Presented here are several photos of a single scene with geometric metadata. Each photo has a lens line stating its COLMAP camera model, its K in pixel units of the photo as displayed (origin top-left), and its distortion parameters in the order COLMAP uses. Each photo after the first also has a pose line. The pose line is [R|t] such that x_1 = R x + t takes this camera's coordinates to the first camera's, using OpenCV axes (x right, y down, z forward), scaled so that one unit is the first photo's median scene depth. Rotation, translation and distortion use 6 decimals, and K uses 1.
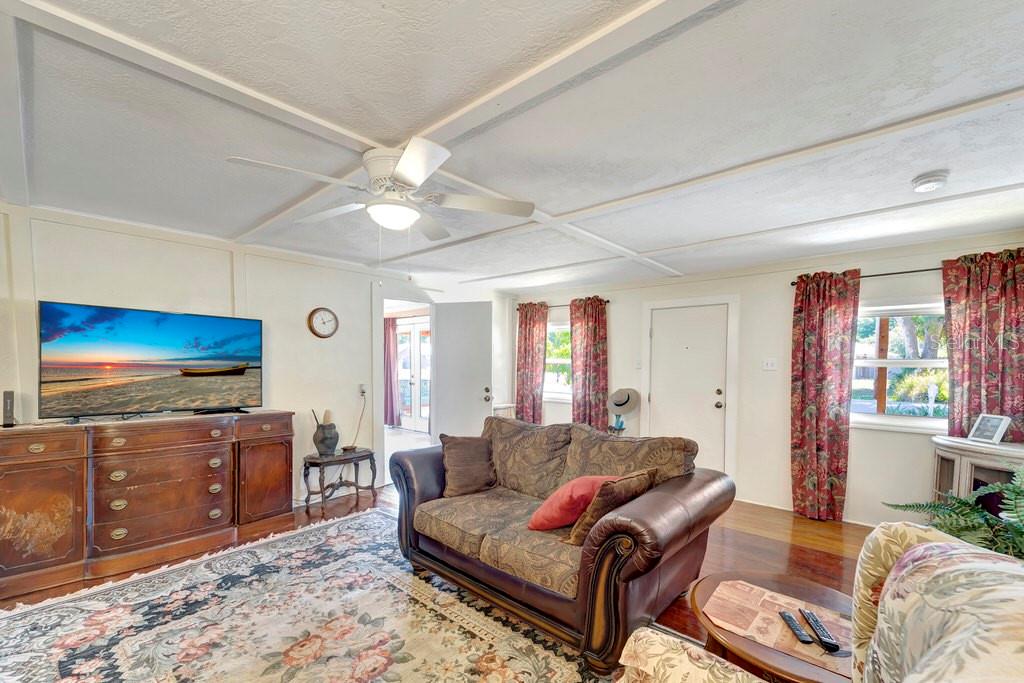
lens RADIAL K [[427.3, 0, 511.2], [0, 427.3, 370.3], [0, 0, 1]] dist [0.000507, 0.001030]
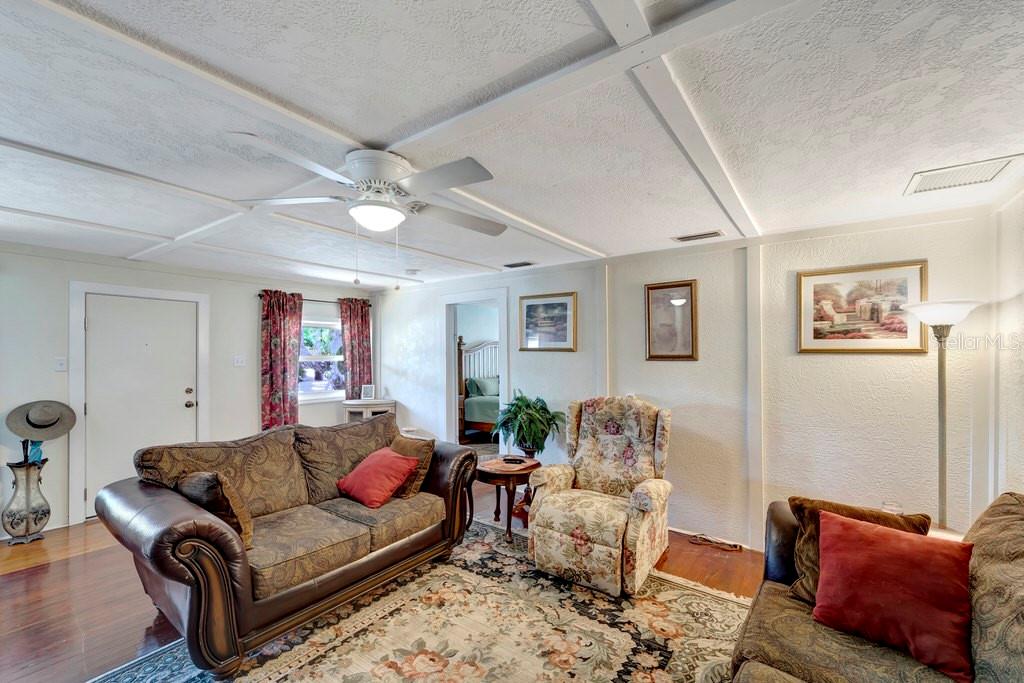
lens RADIAL K [[427.3, 0, 514.6], [0, 427.3, 347.4], [0, 0, 1]] dist [0.000507, 0.001030]
pose [[-0.094399, 0.003805, 0.995527, -1.057483], [0.019915, 0.999800, -0.001933, -0.060318], [-0.995335, 0.019643, -0.094456, 0.656267]]
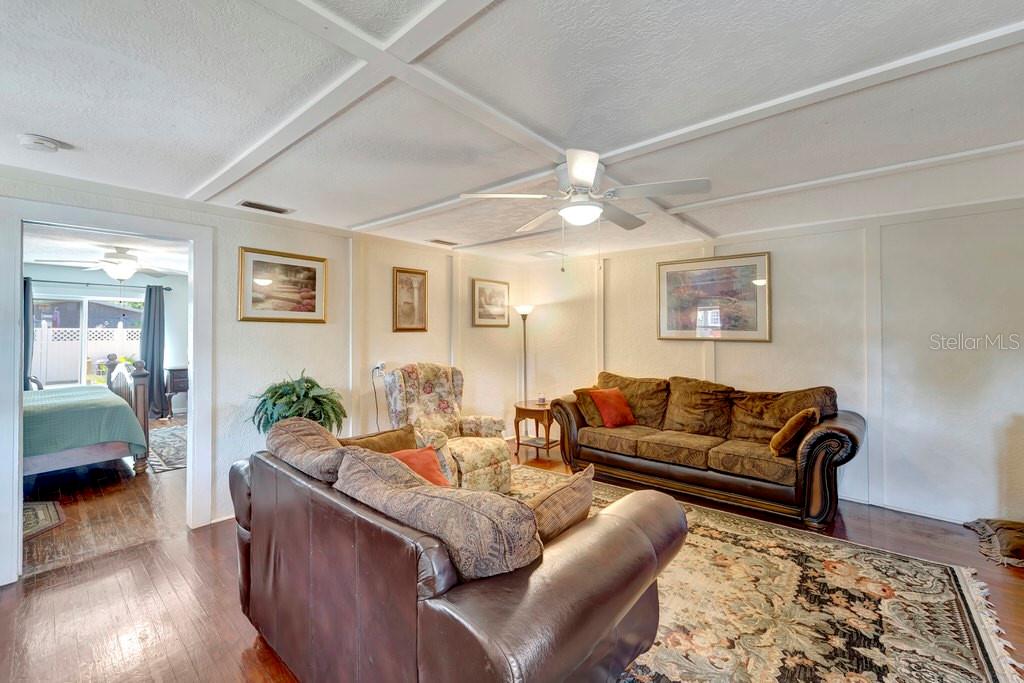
lens RADIAL K [[427.3, 0, 500.7], [0, 427.3, 328.5], [0, 0, 1]] dist [0.000507, 0.001030]
pose [[-0.999976, -0.006474, 0.002431, -0.042554], [-0.006442, 0.999896, 0.012939, -0.048685], [-0.002515, 0.012923, -0.999913, 1.795548]]
